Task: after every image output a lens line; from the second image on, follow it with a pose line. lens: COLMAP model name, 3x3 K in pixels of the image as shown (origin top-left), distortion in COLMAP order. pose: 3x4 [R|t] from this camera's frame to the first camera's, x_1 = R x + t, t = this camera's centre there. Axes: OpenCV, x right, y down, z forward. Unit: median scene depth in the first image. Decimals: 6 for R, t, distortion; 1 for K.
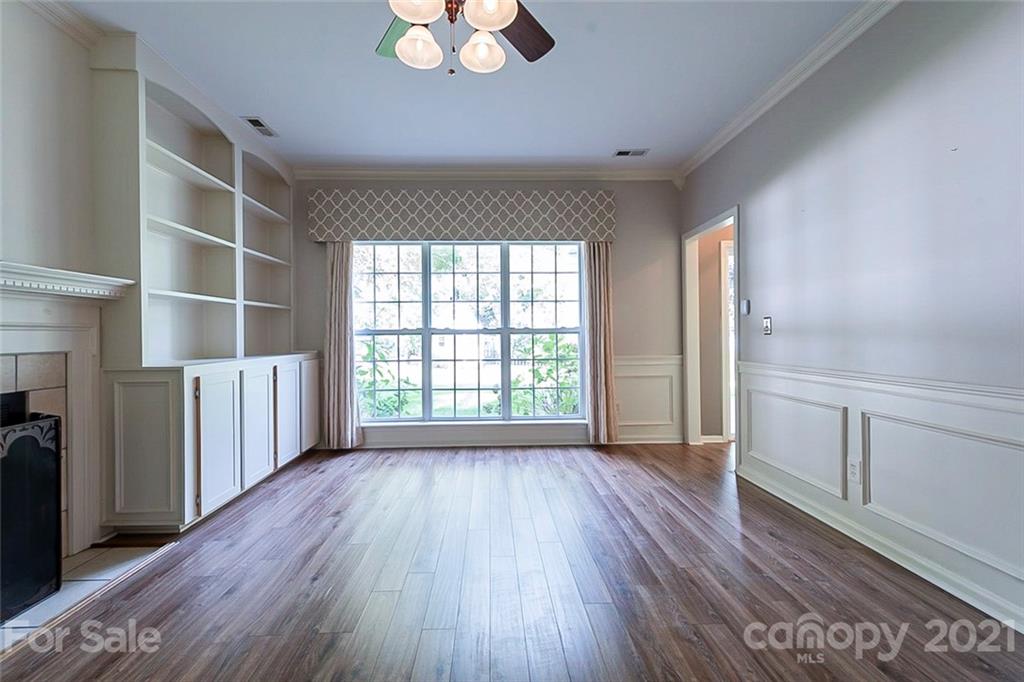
lens RADIAL K [[412.9, 0, 511.3], [0, 412.9, 336.0], [0, 0, 1]] dist [0.002015, -0.000034]
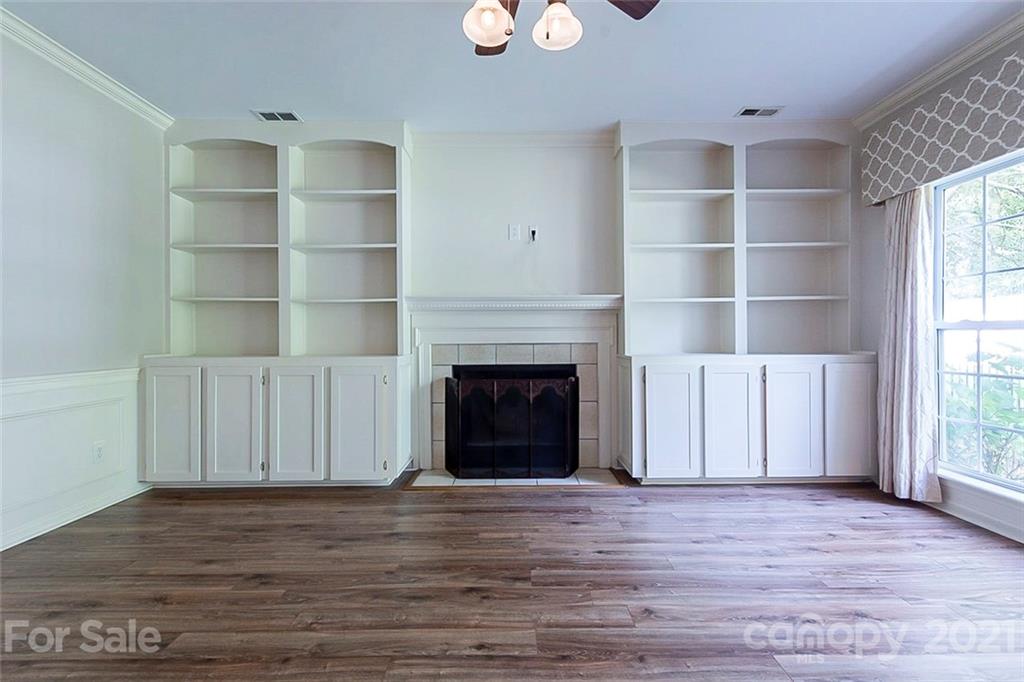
lens RADIAL K [[412.9, 0, 512.6], [0, 412.9, 338.7], [0, 0, 1]] dist [0.002015, -0.000034]
pose [[-0.042779, 0.011025, -0.999024, 0.382857], [0.003156, 0.999936, 0.010900, 0.001883], [0.999080, -0.002687, -0.042811, 0.492670]]
